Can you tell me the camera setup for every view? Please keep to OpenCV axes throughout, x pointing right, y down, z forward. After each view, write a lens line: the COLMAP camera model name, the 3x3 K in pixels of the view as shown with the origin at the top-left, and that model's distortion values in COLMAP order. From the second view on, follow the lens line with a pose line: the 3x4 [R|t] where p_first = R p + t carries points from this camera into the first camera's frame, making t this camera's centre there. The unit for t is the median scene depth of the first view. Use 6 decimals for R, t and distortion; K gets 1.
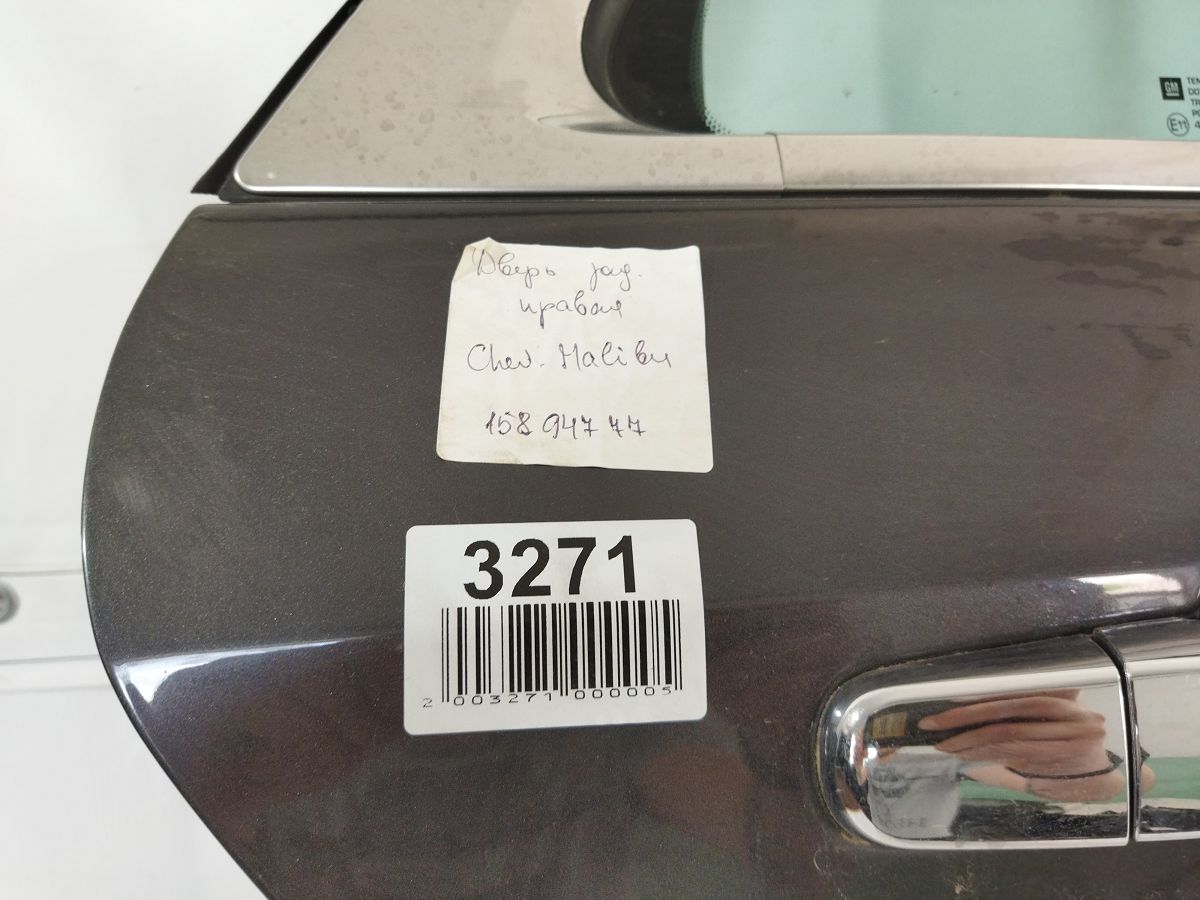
lens RADIAL K [[935.0, 0, 600.8], [0, 935.0, 454.5], [0, 0, 1]] dist [0.096750, -0.143614]
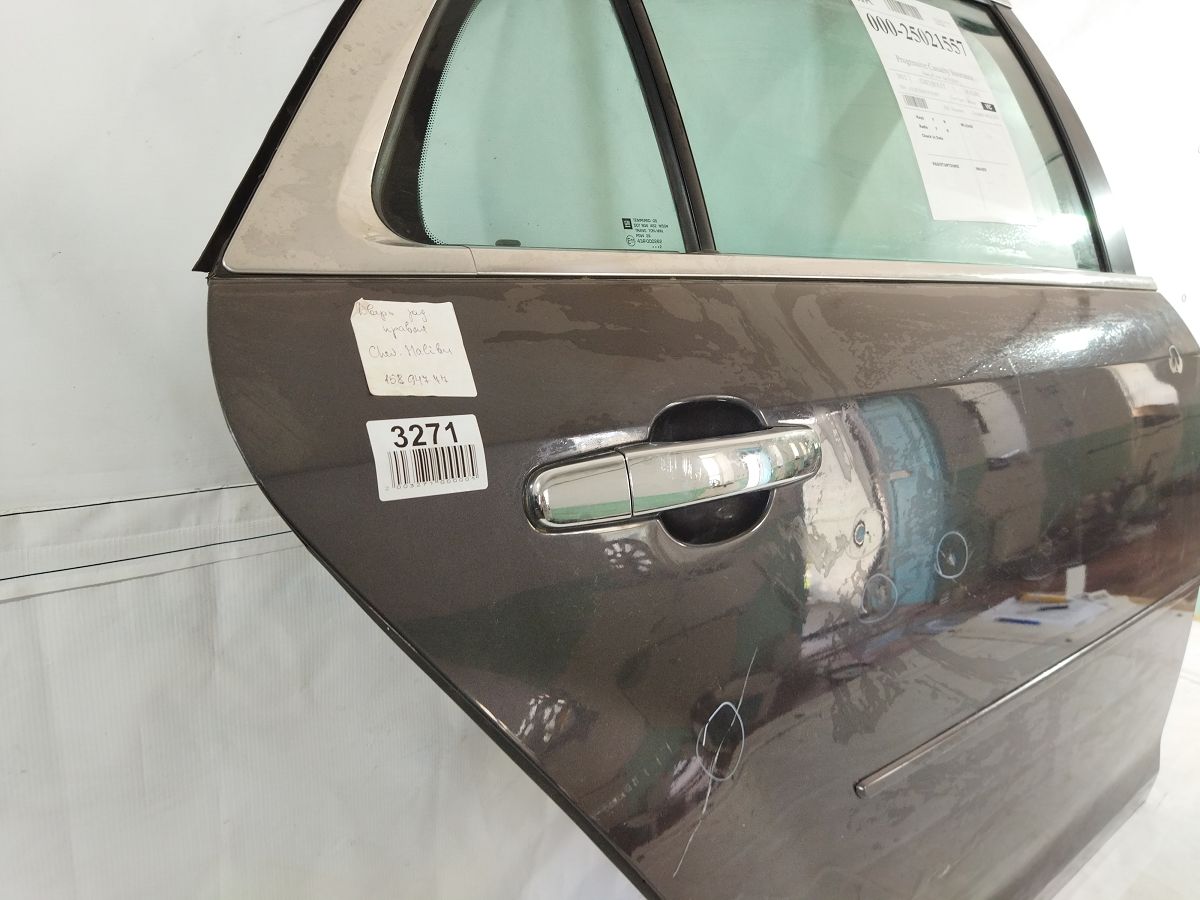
lens RADIAL K [[927.7, 0, 559.4], [0, 927.7, 452.0], [0, 0, 1]] dist [0.121611, -0.229860]
pose [[0.901163, -0.068886, 0.427972, -0.791492], [0.071531, 0.997389, 0.009920, 0.166973], [-0.427538, 0.021674, 0.903738, -1.387984]]
